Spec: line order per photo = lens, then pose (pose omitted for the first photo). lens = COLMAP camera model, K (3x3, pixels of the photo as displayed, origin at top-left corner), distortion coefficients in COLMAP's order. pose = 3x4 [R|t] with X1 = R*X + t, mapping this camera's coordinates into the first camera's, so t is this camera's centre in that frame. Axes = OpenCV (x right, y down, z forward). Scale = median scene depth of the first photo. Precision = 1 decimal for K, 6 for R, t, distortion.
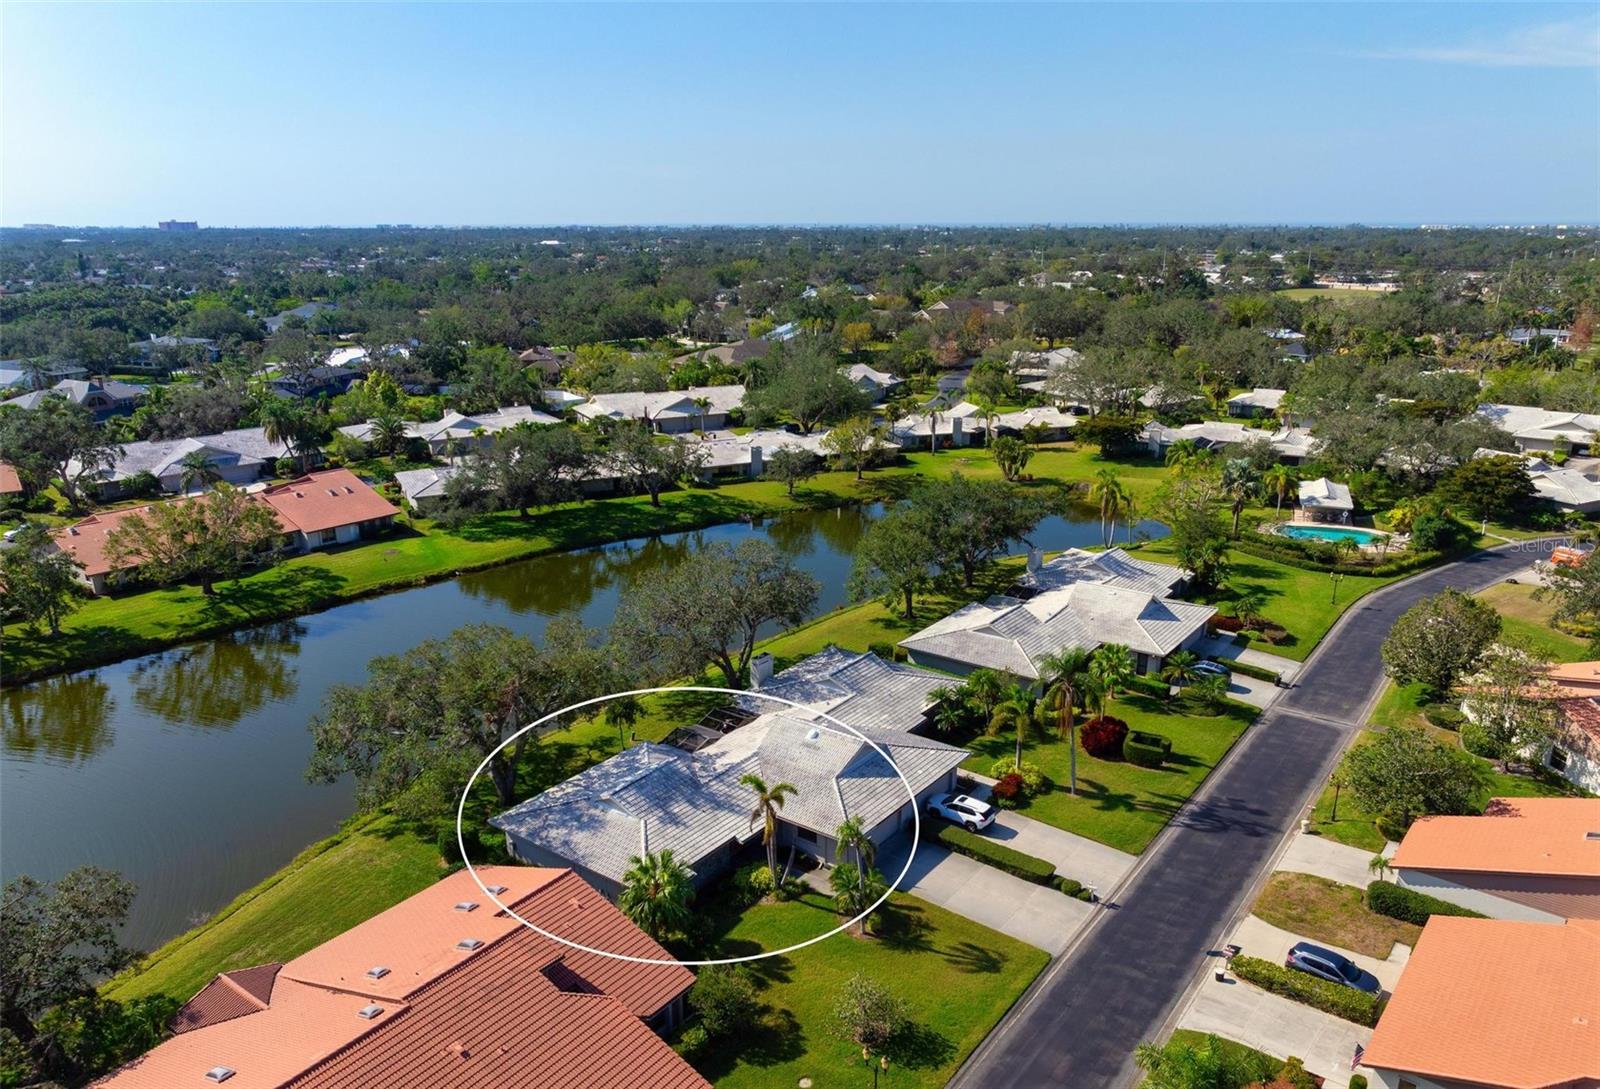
lens RADIAL K [[1142.4, 0, 809.7], [0, 1142.4, 546.8], [0, 0, 1]] dist [-0.032180, 0.004644]
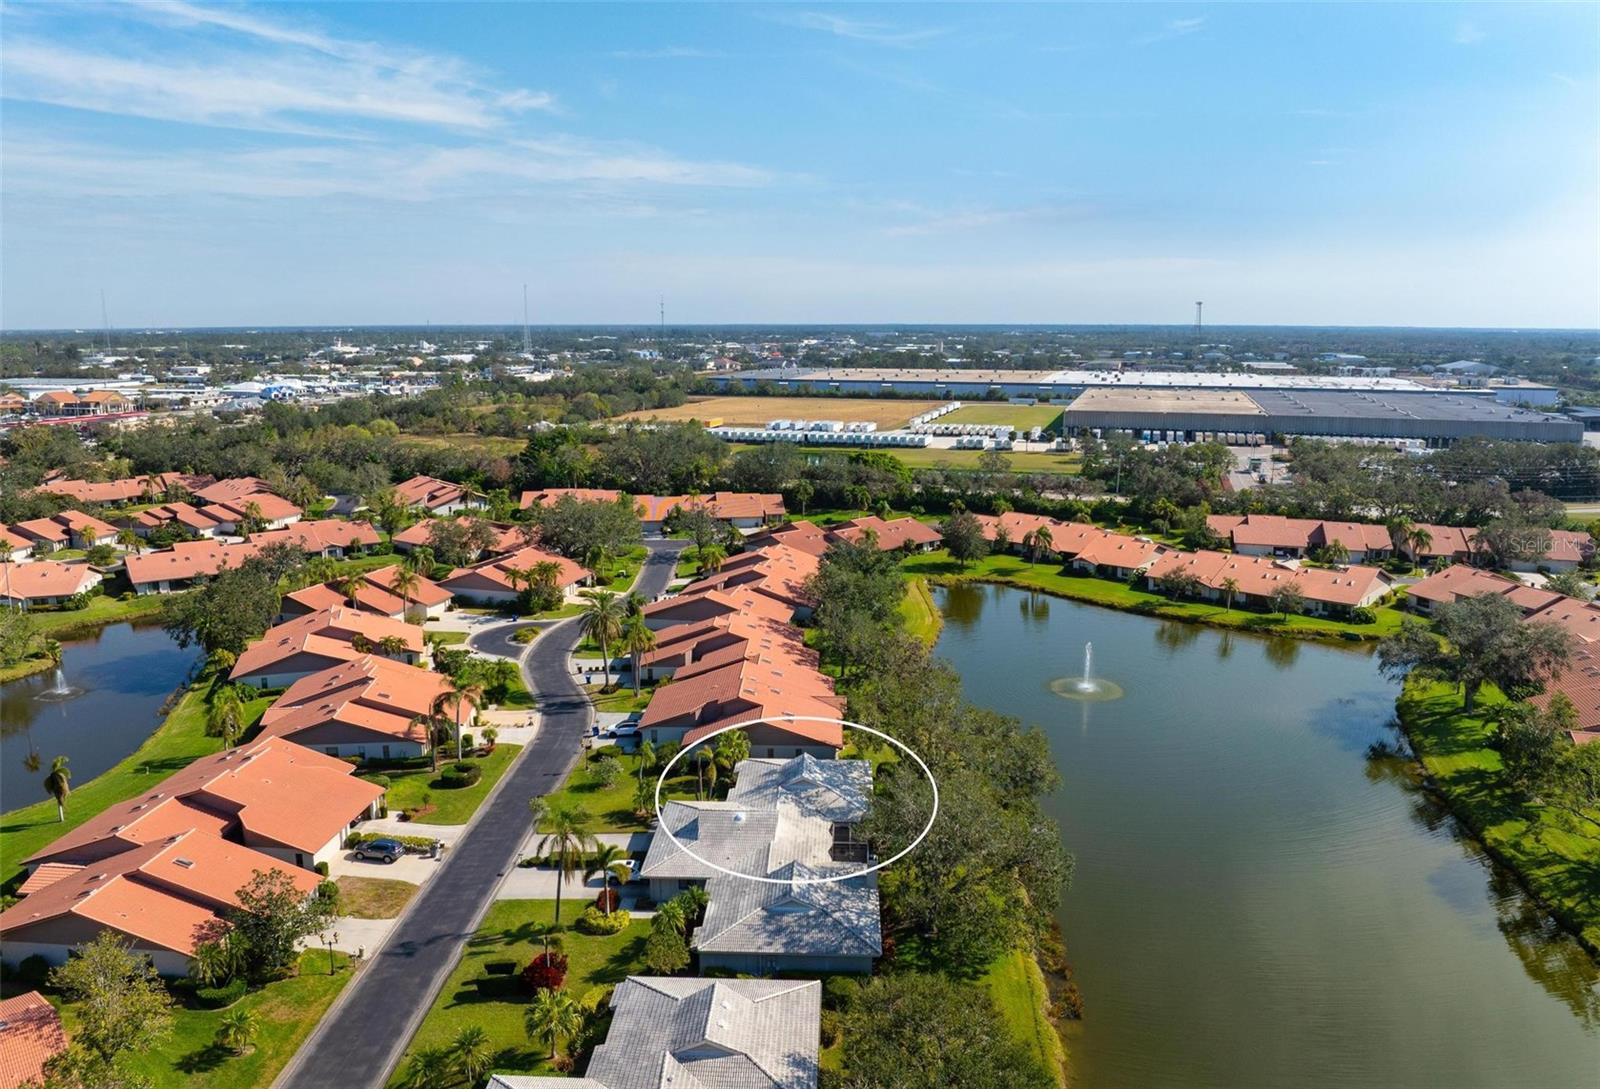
lens RADIAL K [[1142.4, 0, 809.7], [0, 1142.4, 546.8], [0, 0, 1]] dist [-0.032180, 0.004644]
pose [[-0.830254, 0.103005, -0.547785, 0.513087], [-0.158937, 0.898225, 0.409795, -0.542452], [0.534245, 0.427297, -0.729383, 1.522354]]
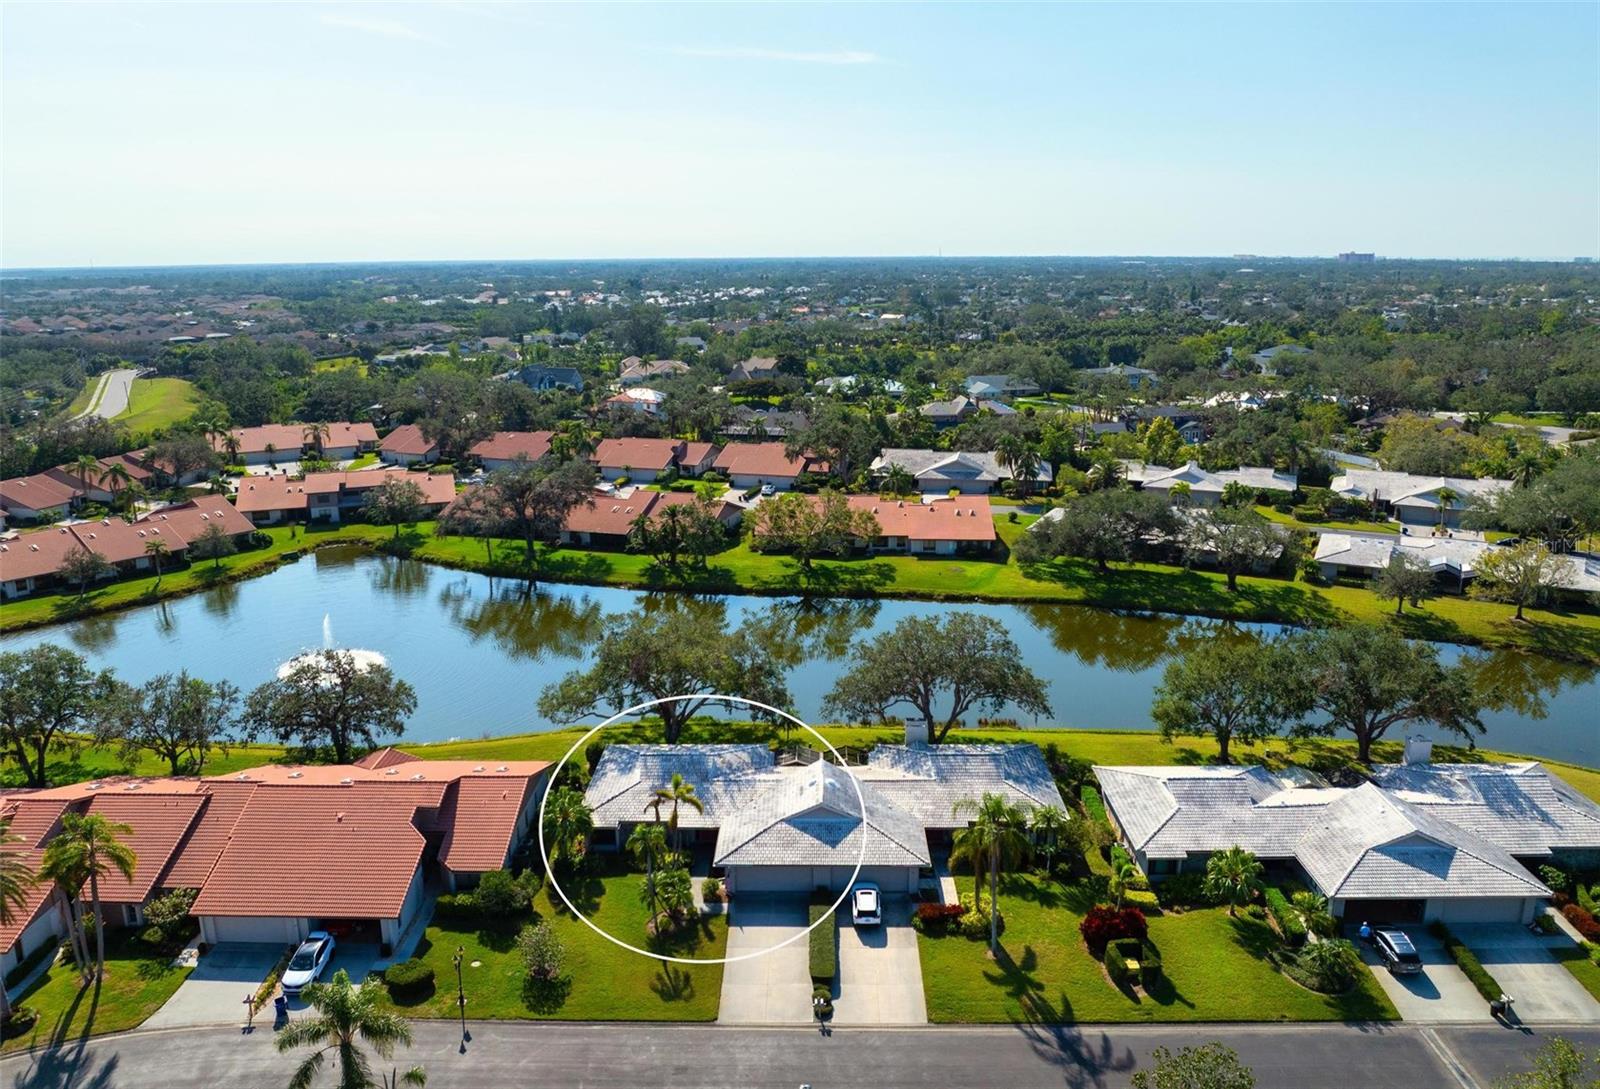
lens RADIAL K [[1119.1, 0, 800.0], [0, 1119.1, 544.5], [0, 0, 1]] dist [-0.042088, 0.002181]
pose [[0.570229, 0.199080, -0.796998, 0.668657], [-0.214911, 0.972554, 0.089170, -0.129141], [0.792876, 0.120436, 0.597363, 0.244260]]
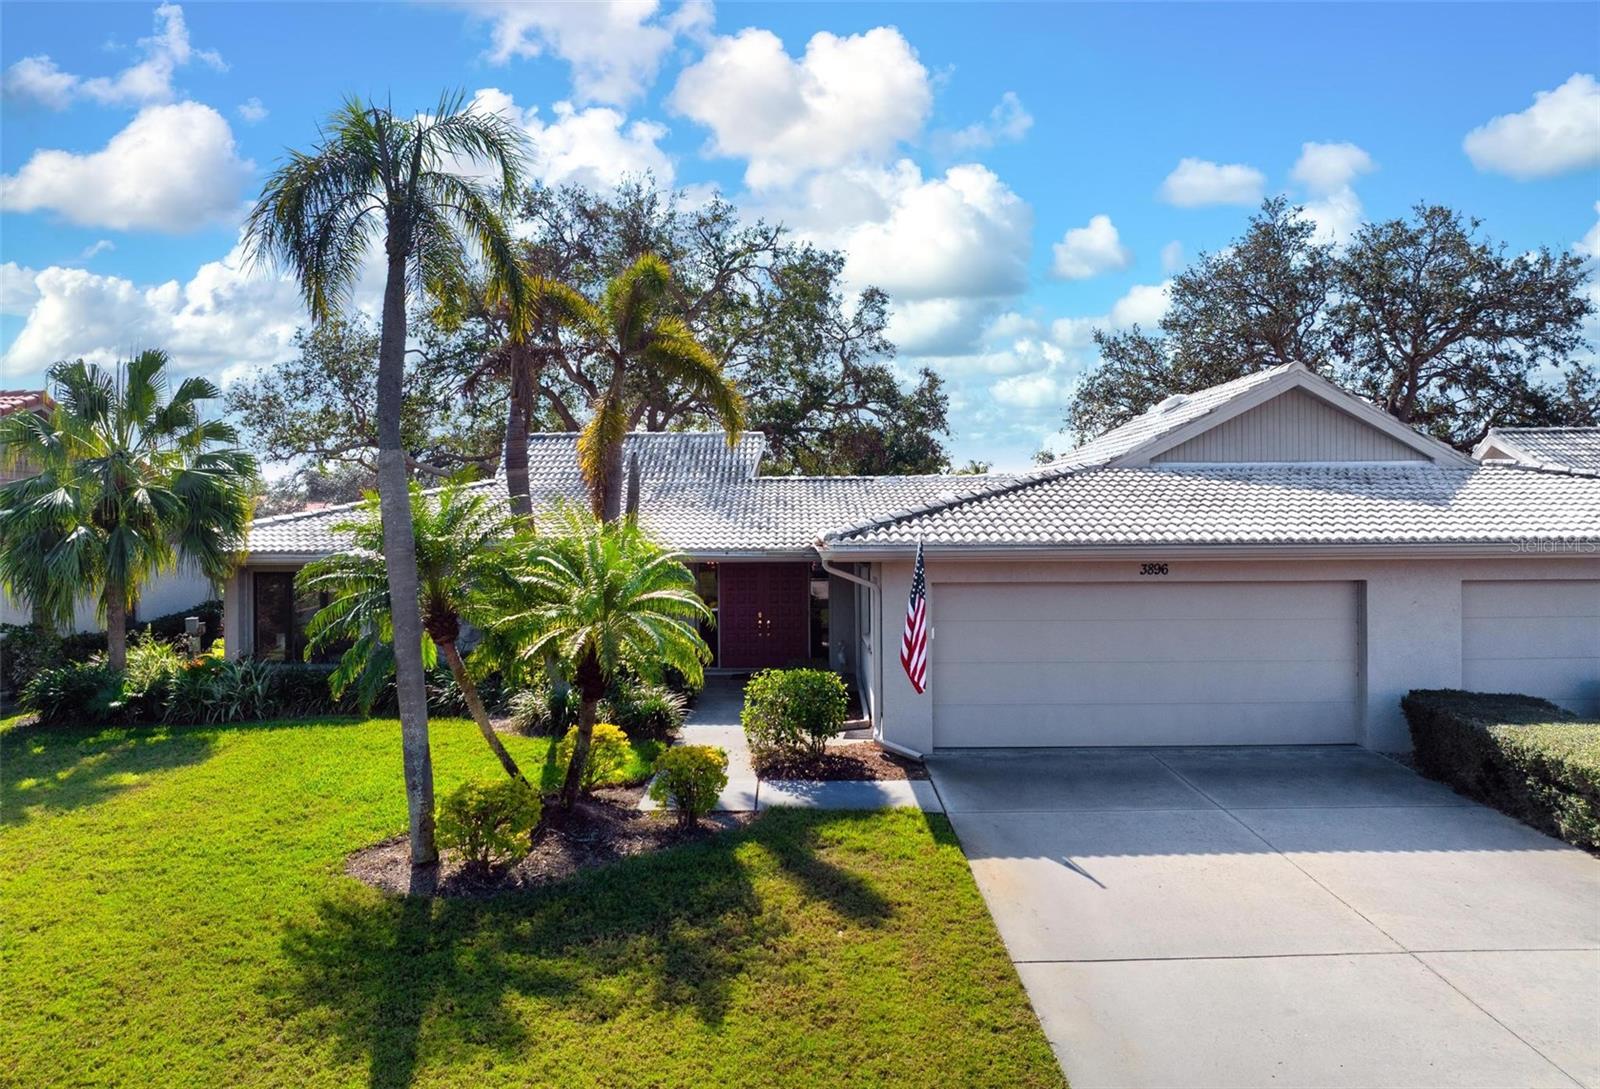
lens RADIAL K [[1119.1, 0, 800.0], [0, 1119.1, 544.5], [0, 0, 1]] dist [-0.042088, 0.002181]
pose [[0.584747, 0.006490, -0.811190, 0.138016], [-0.214922, 0.965474, -0.147202, 0.207868], [0.782227, 0.260419, 0.565952, 0.630358]]
